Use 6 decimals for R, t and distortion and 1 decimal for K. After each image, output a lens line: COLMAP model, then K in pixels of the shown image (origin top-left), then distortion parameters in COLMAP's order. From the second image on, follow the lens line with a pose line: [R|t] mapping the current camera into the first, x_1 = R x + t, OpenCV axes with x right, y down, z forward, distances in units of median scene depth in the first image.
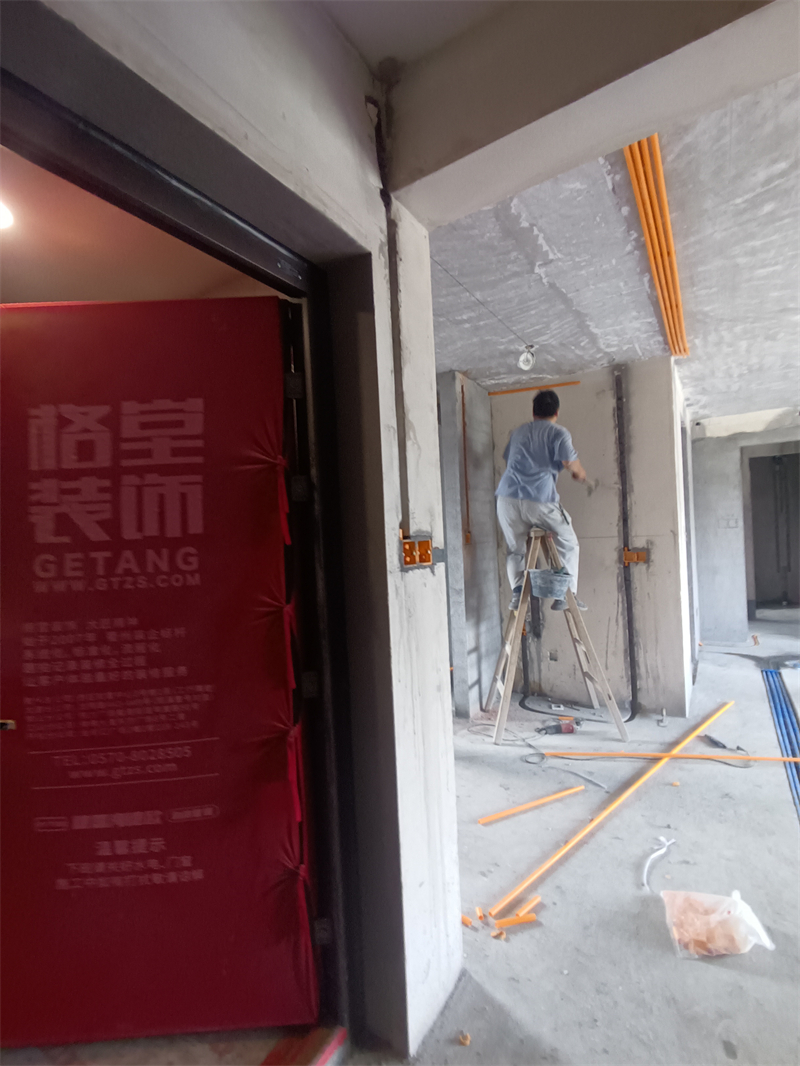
lens RADIAL K [[493.7, 0, 404.1], [0, 493.7, 539.2], [0, 0, 1]] dist [-0.004440, 0.002355]
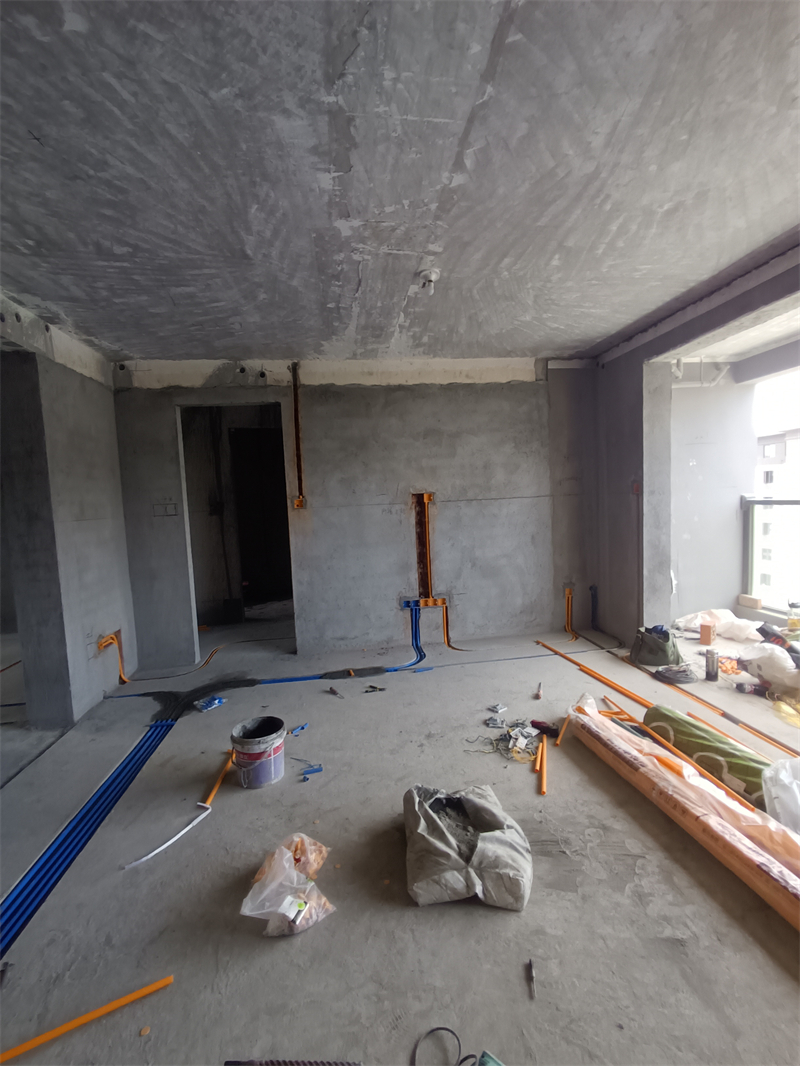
lens RADIAL K [[493.7, 0, 398.3], [0, 493.7, 539.4], [0, 0, 1]] dist [-0.004440, 0.002355]
pose [[0.760920, -0.042907, 0.647426, 1.470500], [0.019384, 0.998869, 0.043416, -0.041017], [-0.648557, -0.020486, 0.760891, 0.708365]]
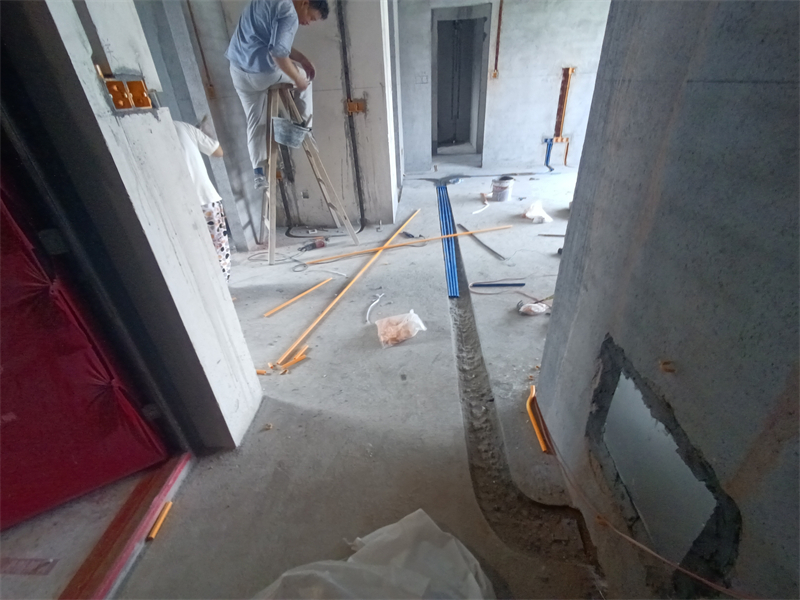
lens RADIAL K [[370.5, 0, 398.7], [0, 370.5, 307.5], [0, 0, 1]] dist [-0.004440, 0.002355]
pose [[0.868649, -0.258740, 0.422495, 0.045340], [0.017497, 0.868279, 0.495768, 0.024861], [-0.495118, -0.423256, 0.758757, -0.003570]]
